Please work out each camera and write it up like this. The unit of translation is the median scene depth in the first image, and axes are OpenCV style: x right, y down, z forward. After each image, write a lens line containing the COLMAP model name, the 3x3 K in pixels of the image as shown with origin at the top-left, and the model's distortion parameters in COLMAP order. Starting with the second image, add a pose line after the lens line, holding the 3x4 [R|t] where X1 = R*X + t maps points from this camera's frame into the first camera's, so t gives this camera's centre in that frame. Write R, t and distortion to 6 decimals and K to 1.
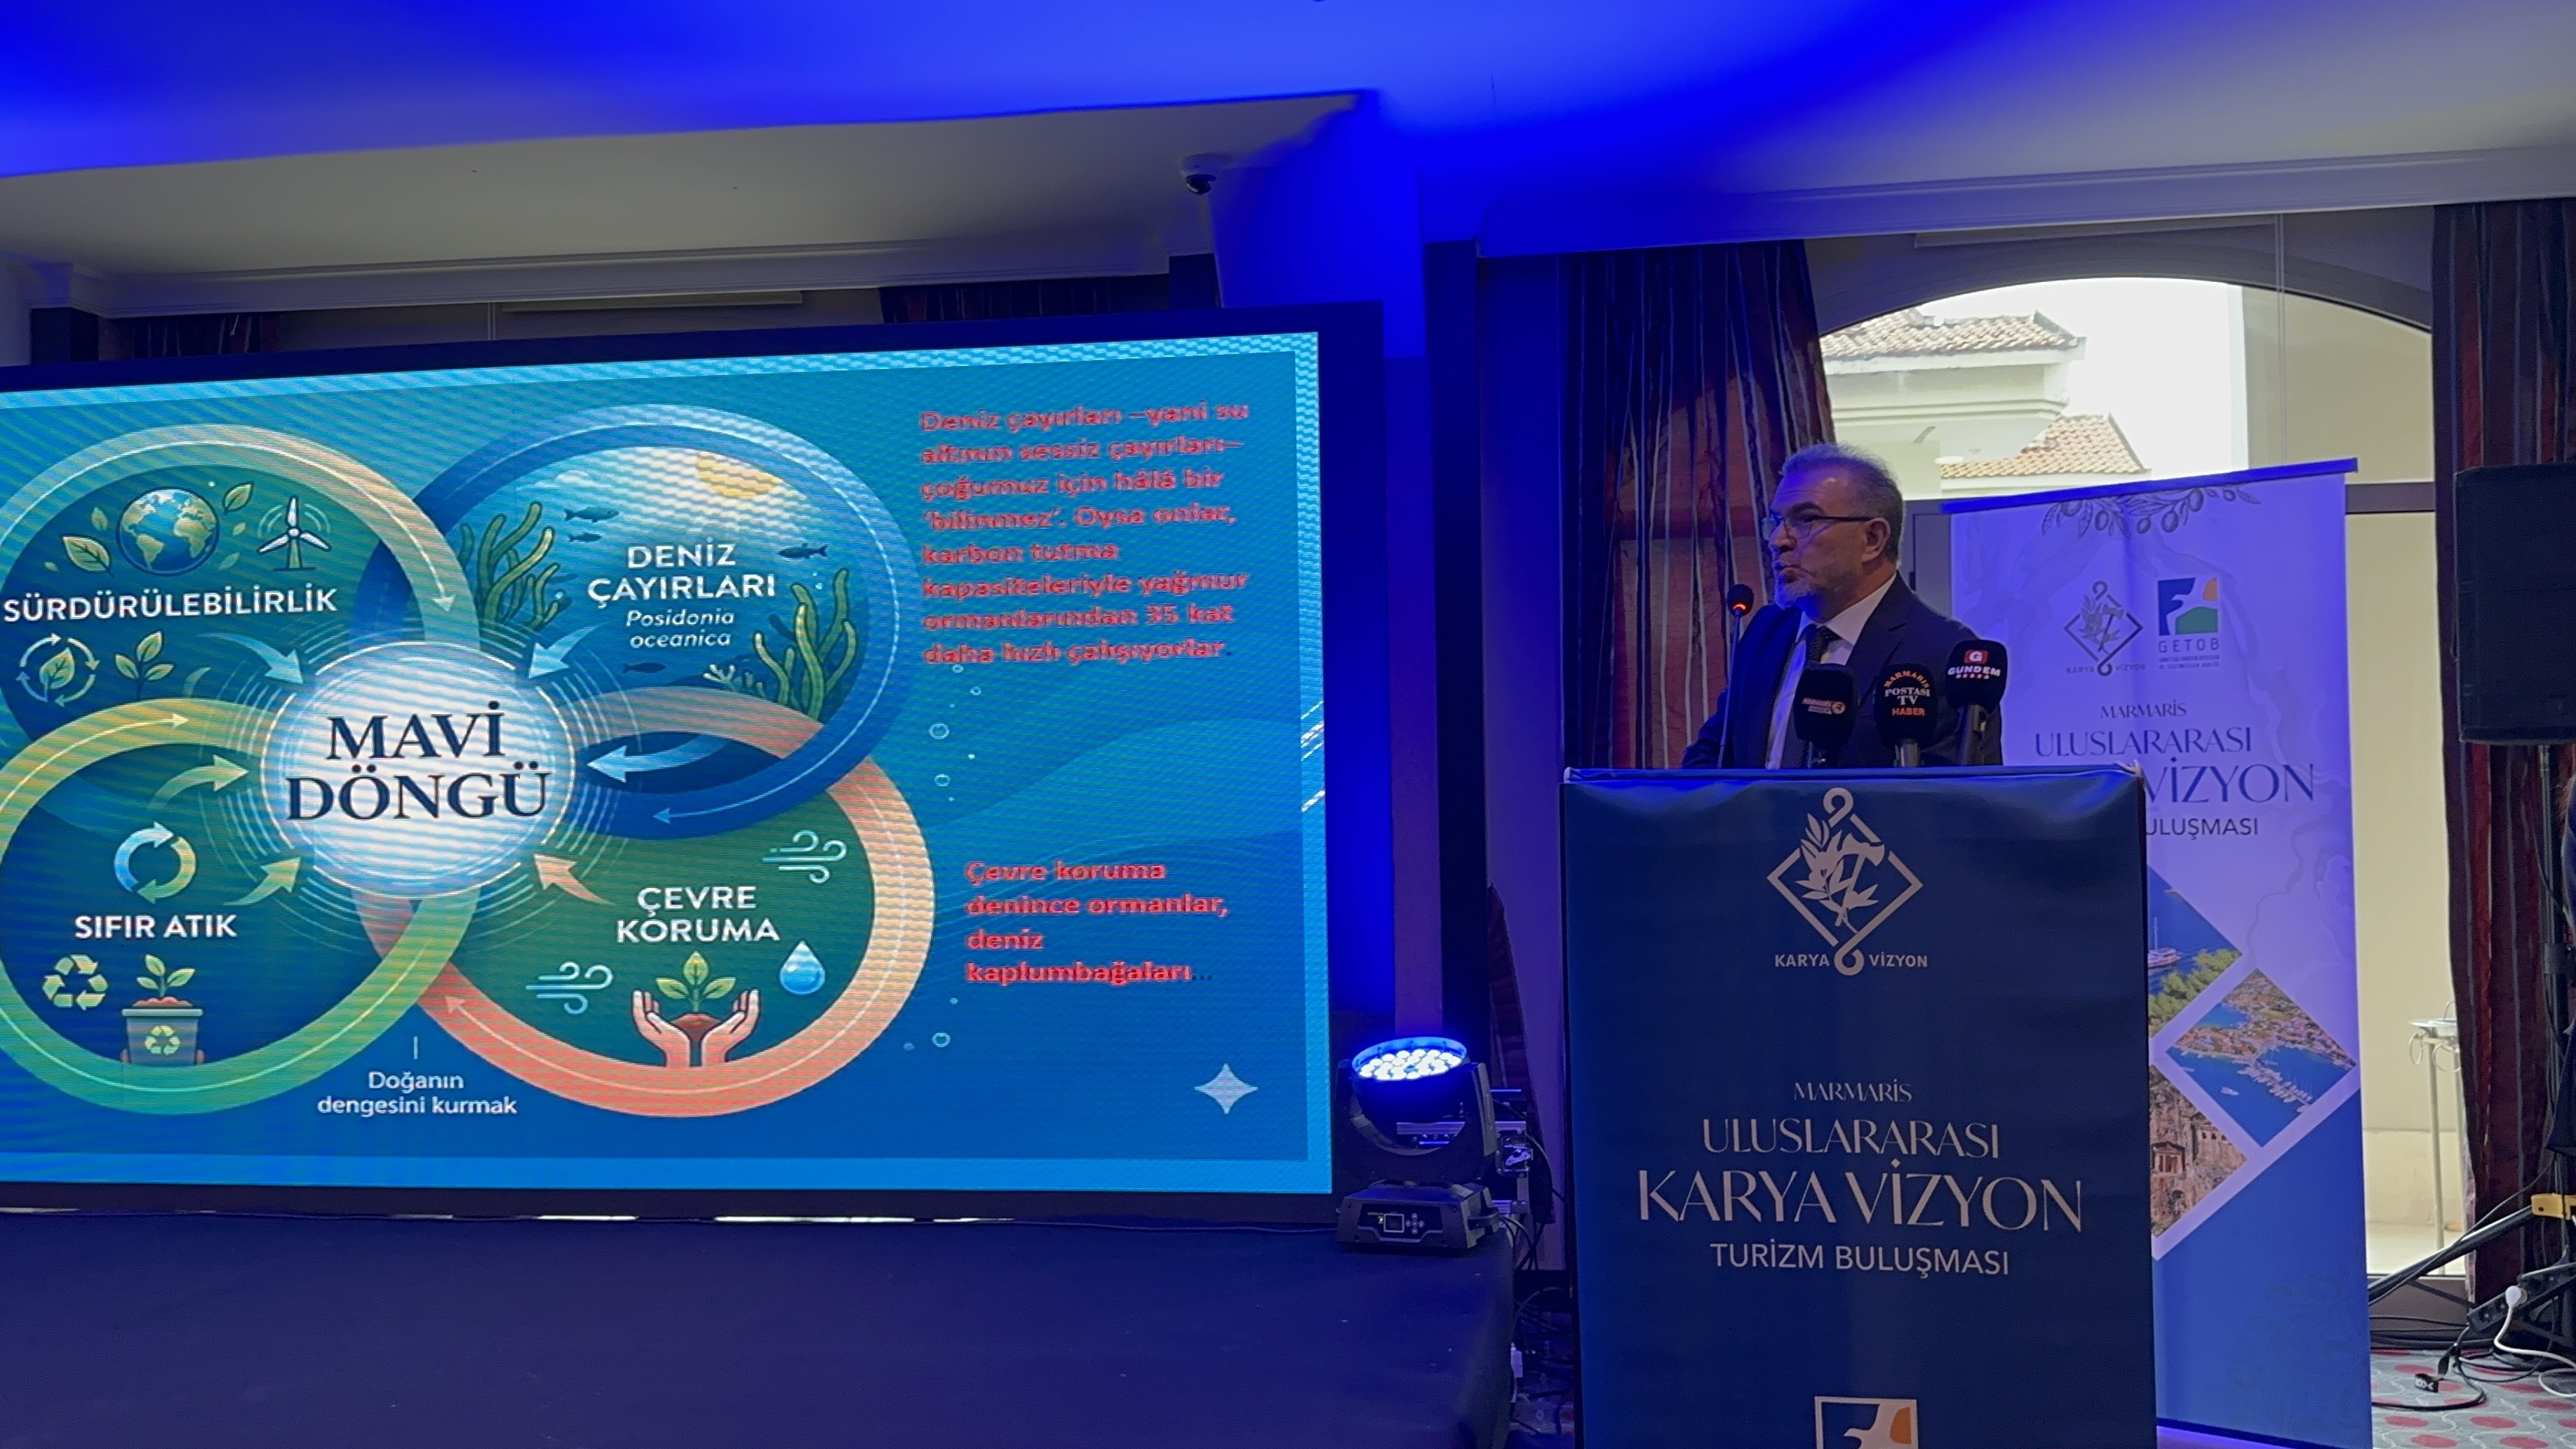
lens RADIAL K [[2164.2, 0, 1303.2], [0, 2164.2, 737.3], [0, 0, 1]] dist [0.211355, -0.333259]
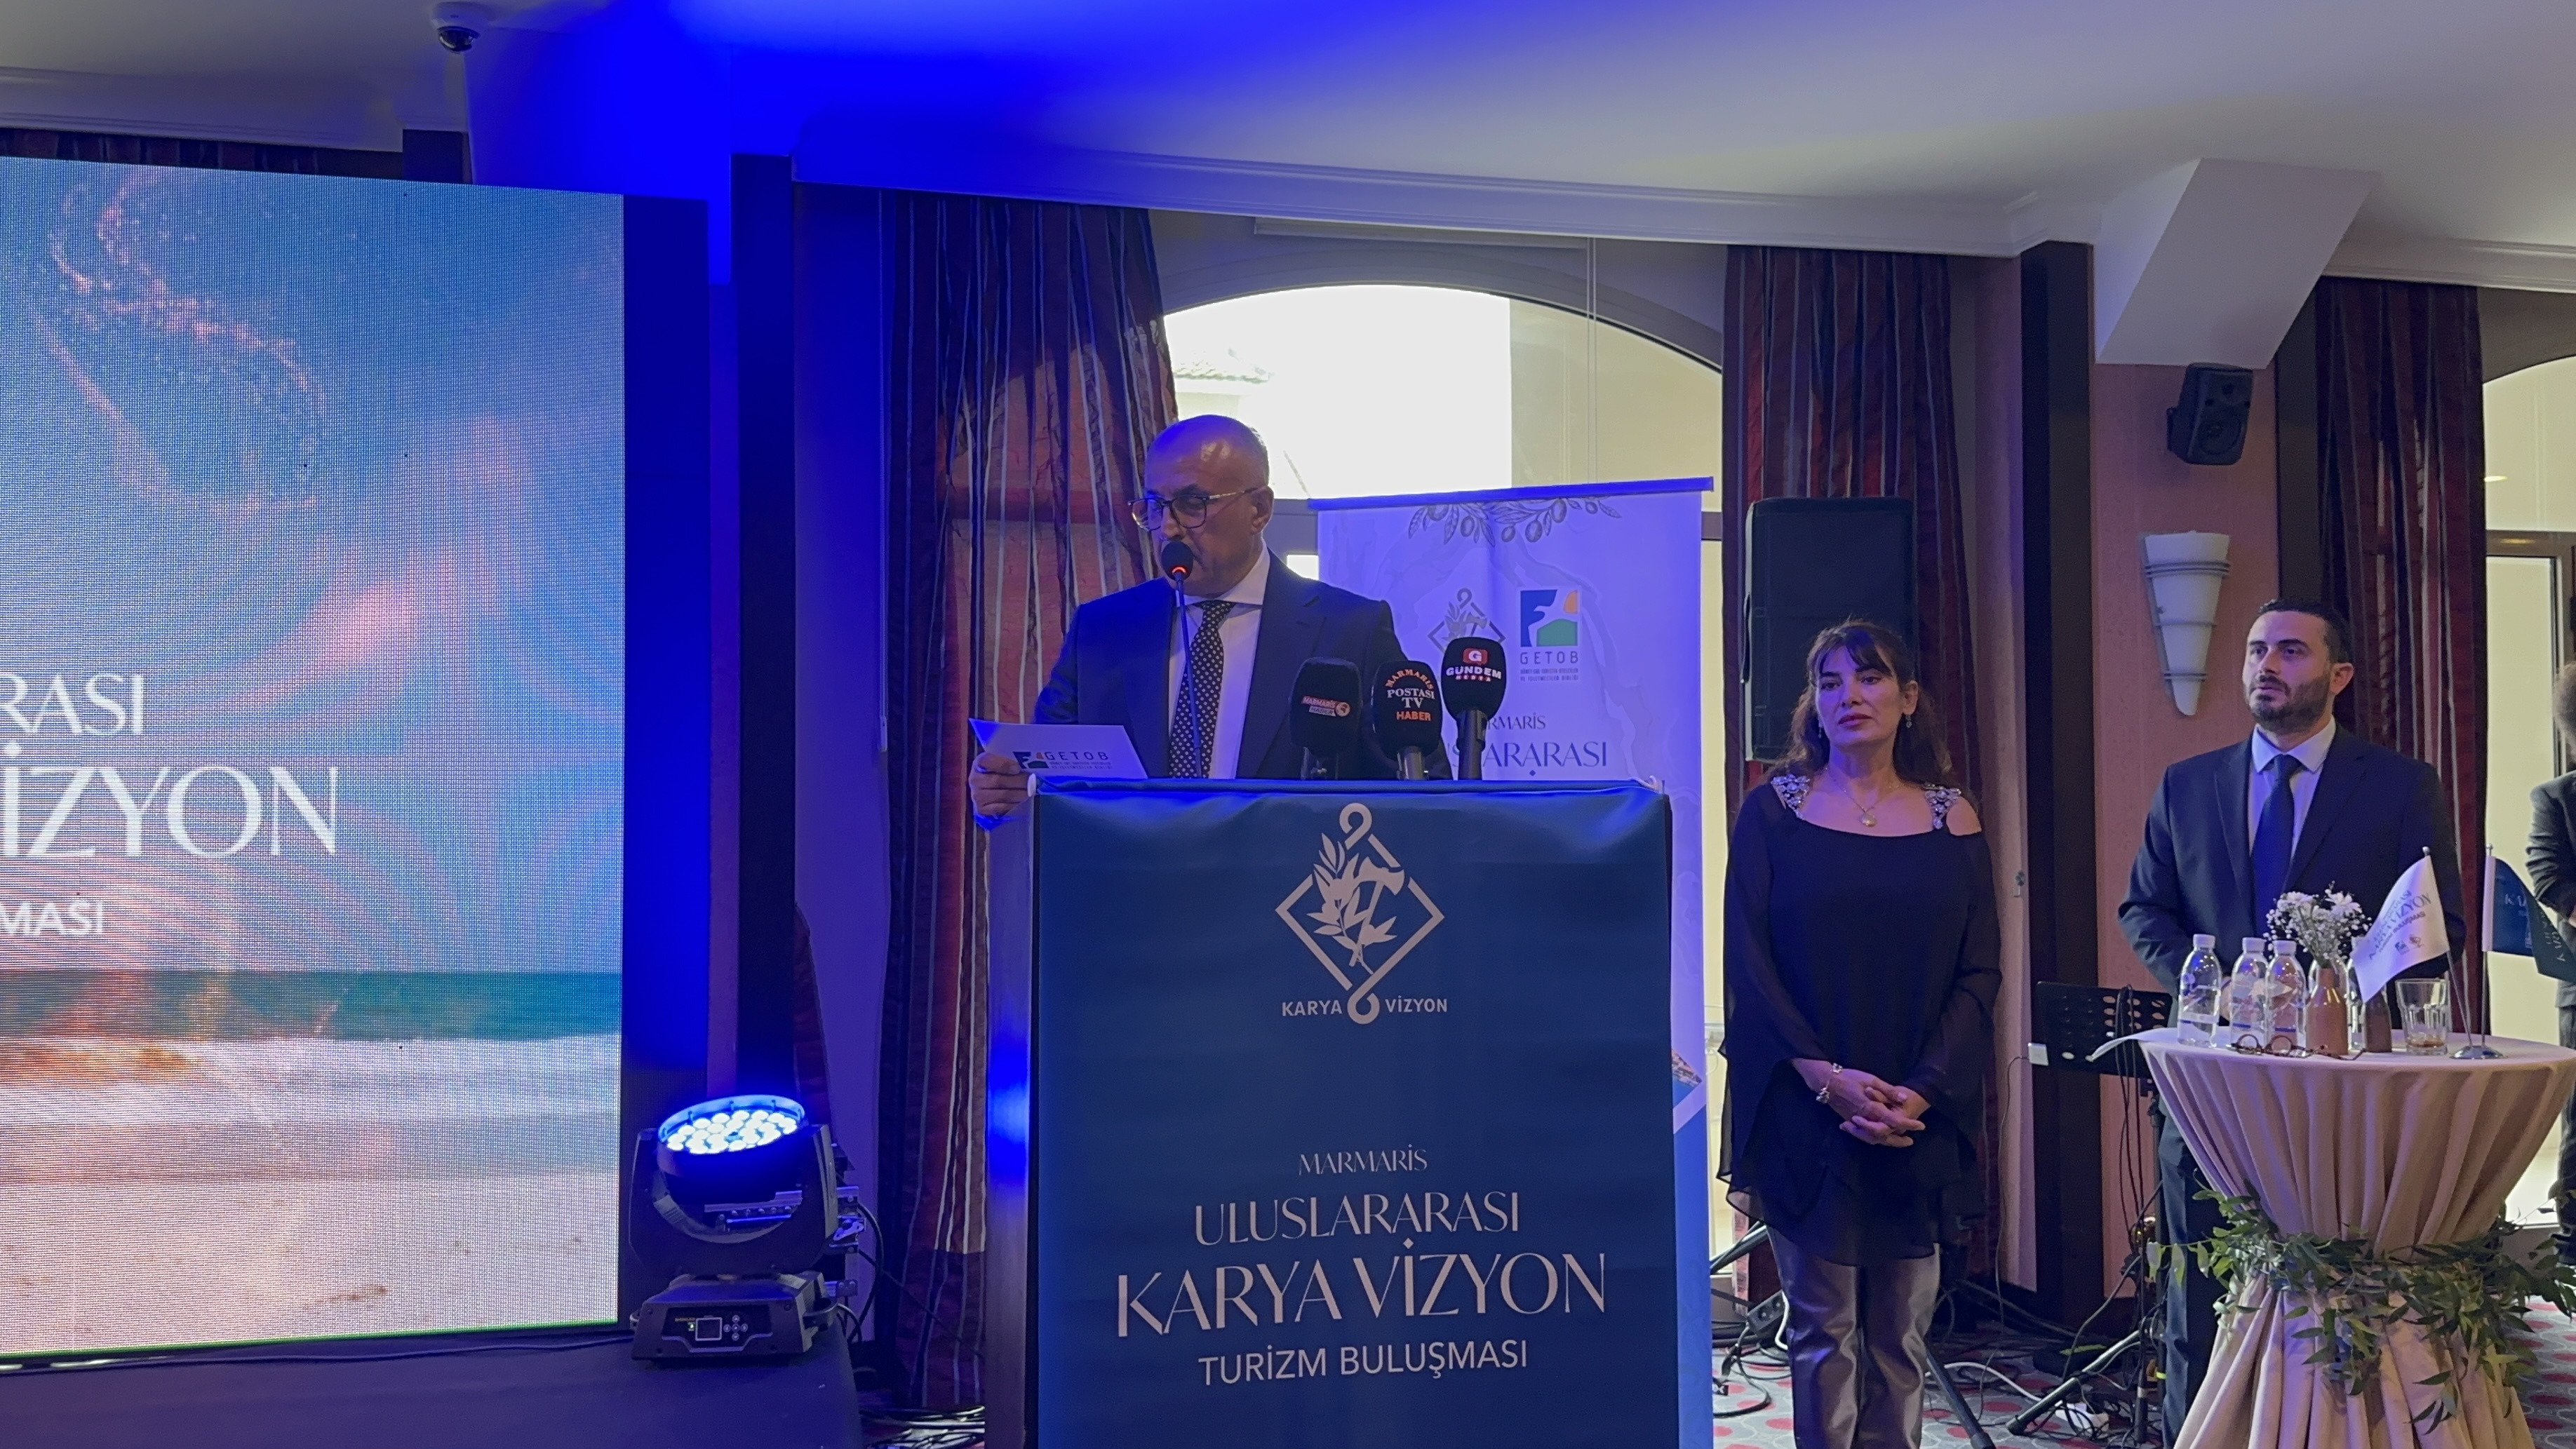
lens RADIAL K [[2164.2, 0, 1303.2], [0, 2164.2, 737.3], [0, 0, 1]] dist [0.211355, -0.333259]
pose [[0.933786, 0.021848, 0.357165, -0.049016], [-0.021281, 0.999758, -0.005518, 0.001646], [-0.357200, -0.002449, 0.934025, 0.143717]]
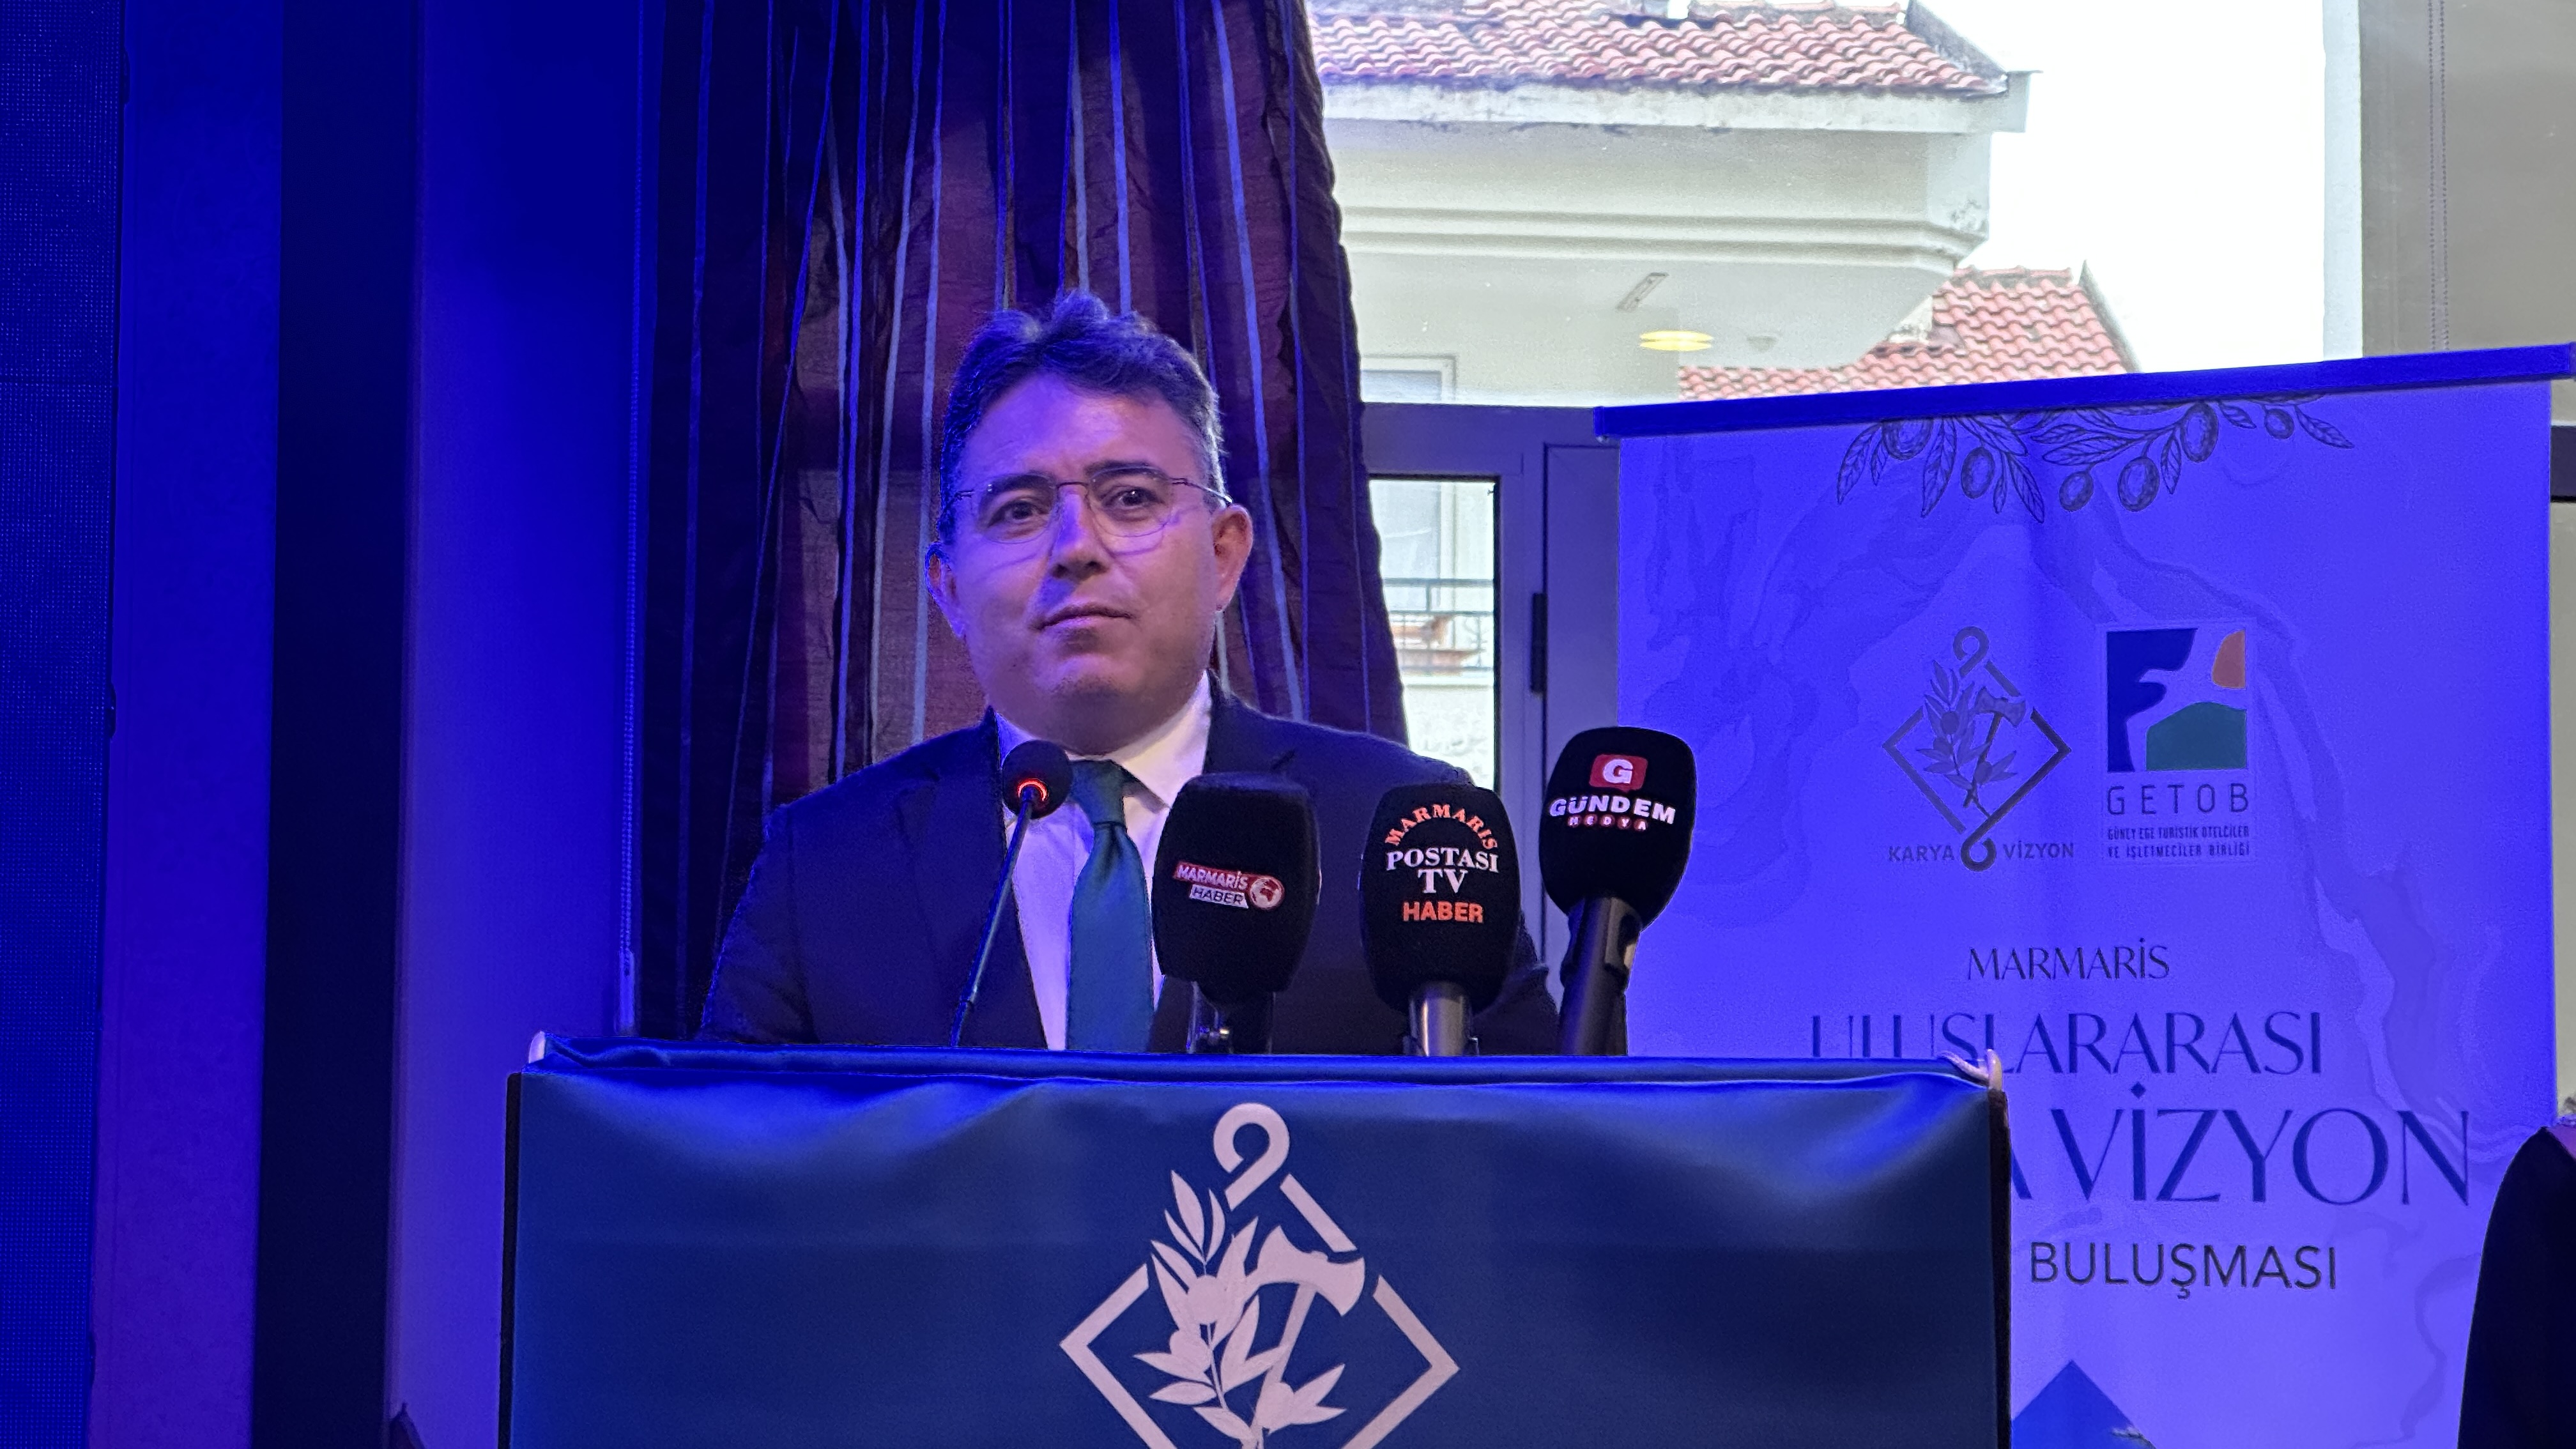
lens RADIAL K [[5939.2, 0, 1288.0], [0, 5939.2, 724.5], [0, 0, 1]] dist [-0.512981, 18.267555]
pose [[0.975950, 0.039798, 0.214331, 0.021297], [-0.027951, 0.997924, -0.058025, 0.011090], [-0.216196, 0.050639, 0.975036, 0.011958]]
